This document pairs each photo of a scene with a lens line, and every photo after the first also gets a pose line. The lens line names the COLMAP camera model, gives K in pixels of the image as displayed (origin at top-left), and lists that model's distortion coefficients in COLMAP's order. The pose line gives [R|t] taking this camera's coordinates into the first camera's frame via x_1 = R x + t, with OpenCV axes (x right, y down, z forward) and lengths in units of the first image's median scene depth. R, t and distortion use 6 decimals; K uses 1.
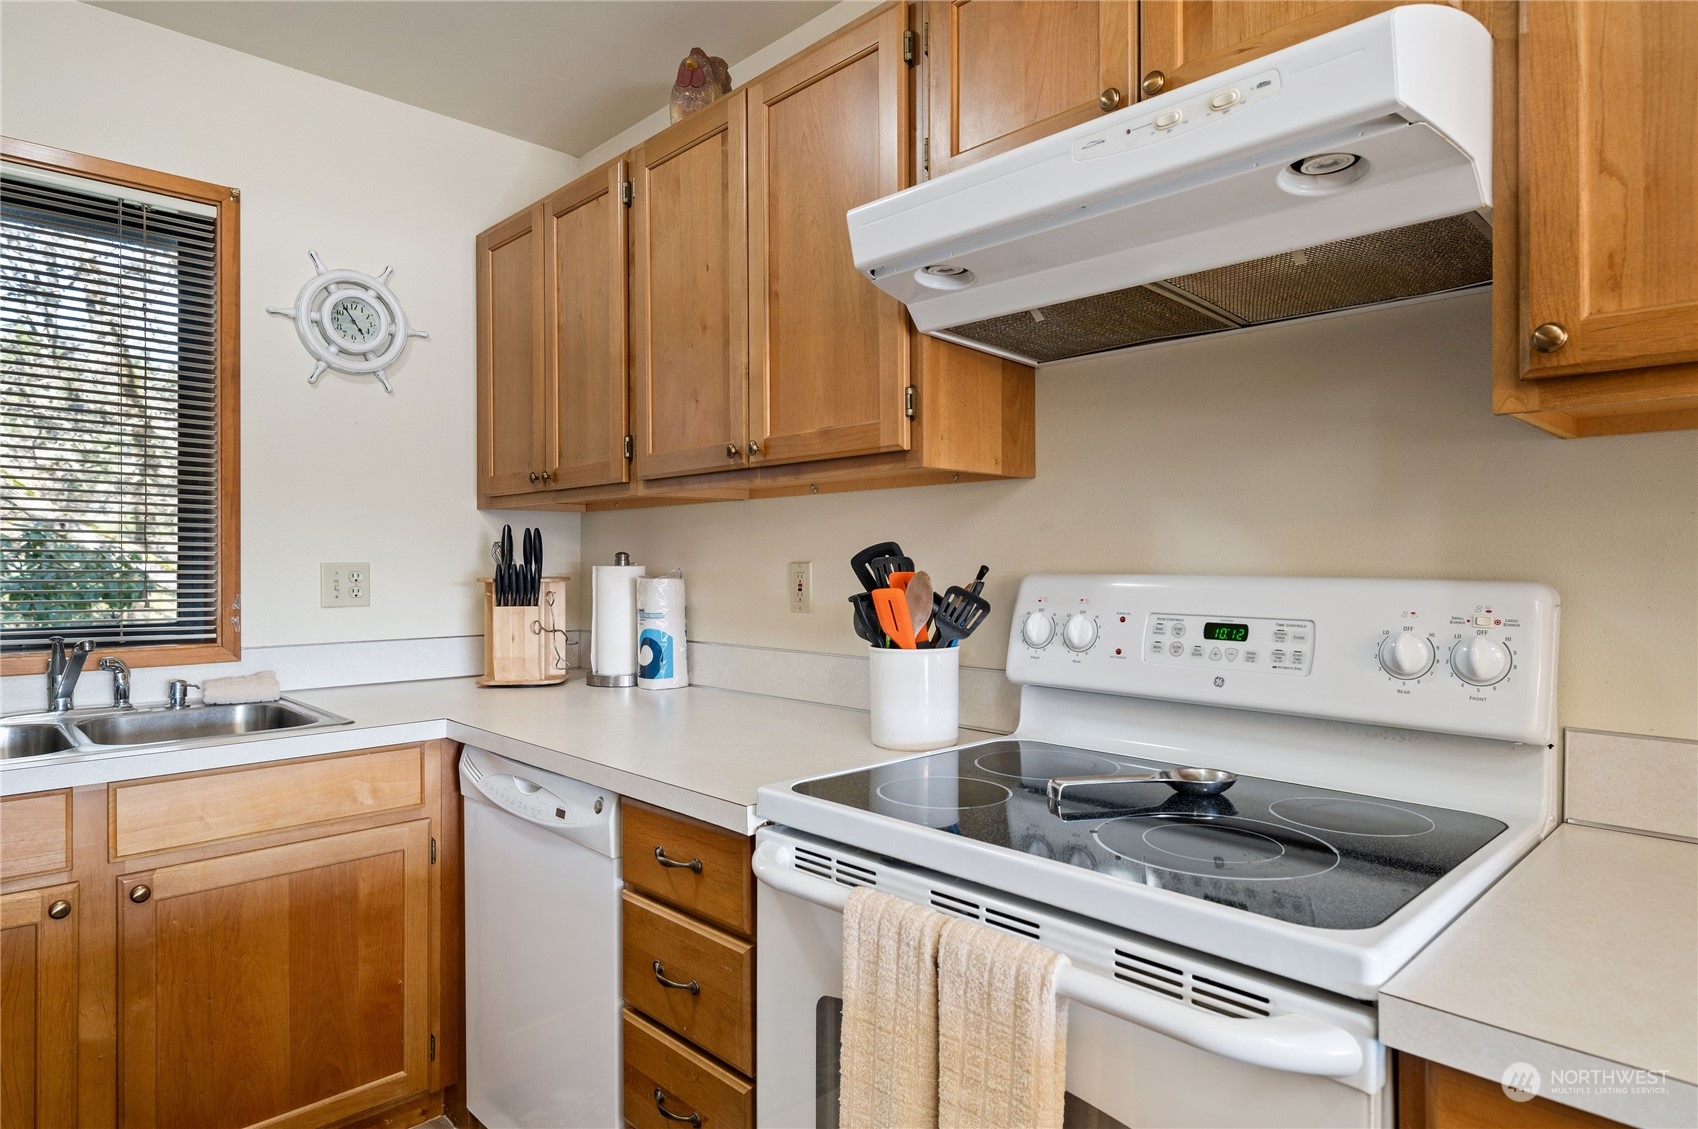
lens RADIAL K [[965.6, 0, 846.1], [0, 965.6, 561.1], [0, 0, 1]] dist [0.016213, -0.004985]
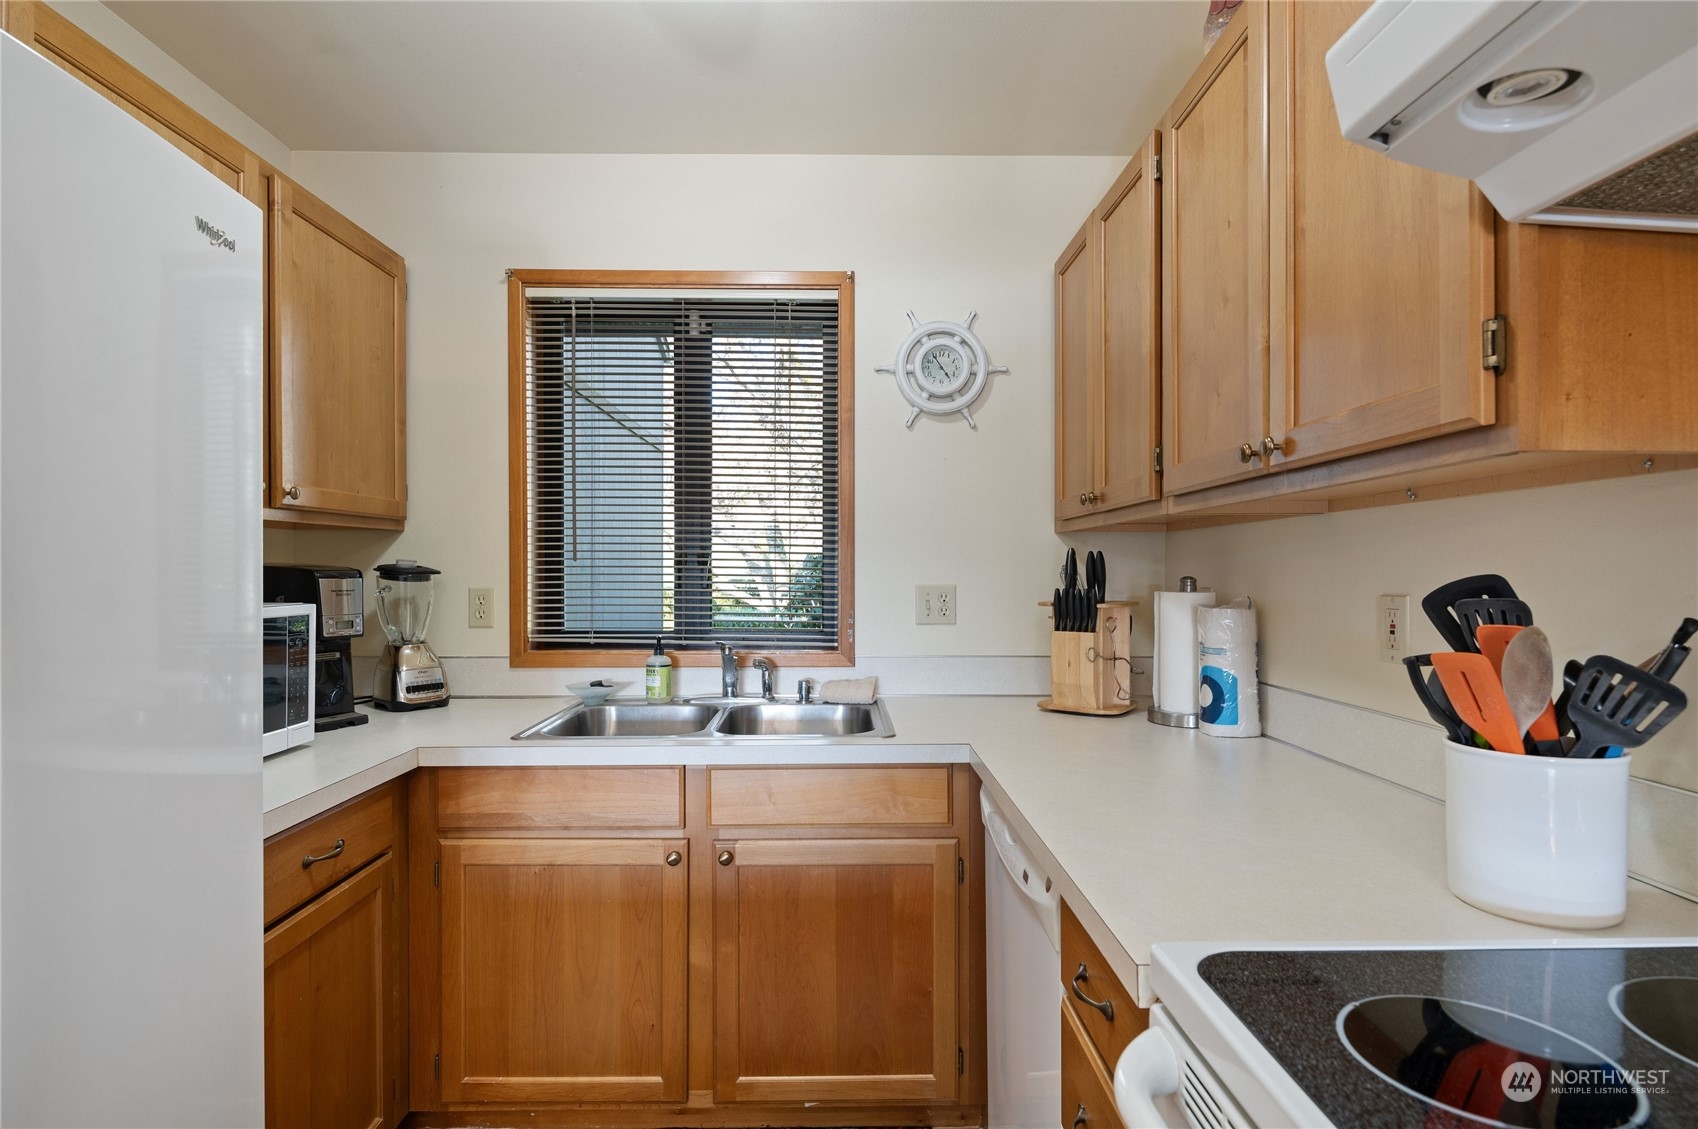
lens RADIAL K [[856.4, 0, 854.4], [0, 856.4, 575.0], [0, 0, 1]] dist [0.000922, -0.004328]
pose [[0.731428, 0.005985, -0.681893, 0.106505], [-0.002735, 0.999979, 0.005844, -0.018605], [0.681913, -0.002409, 0.731429, 0.263967]]
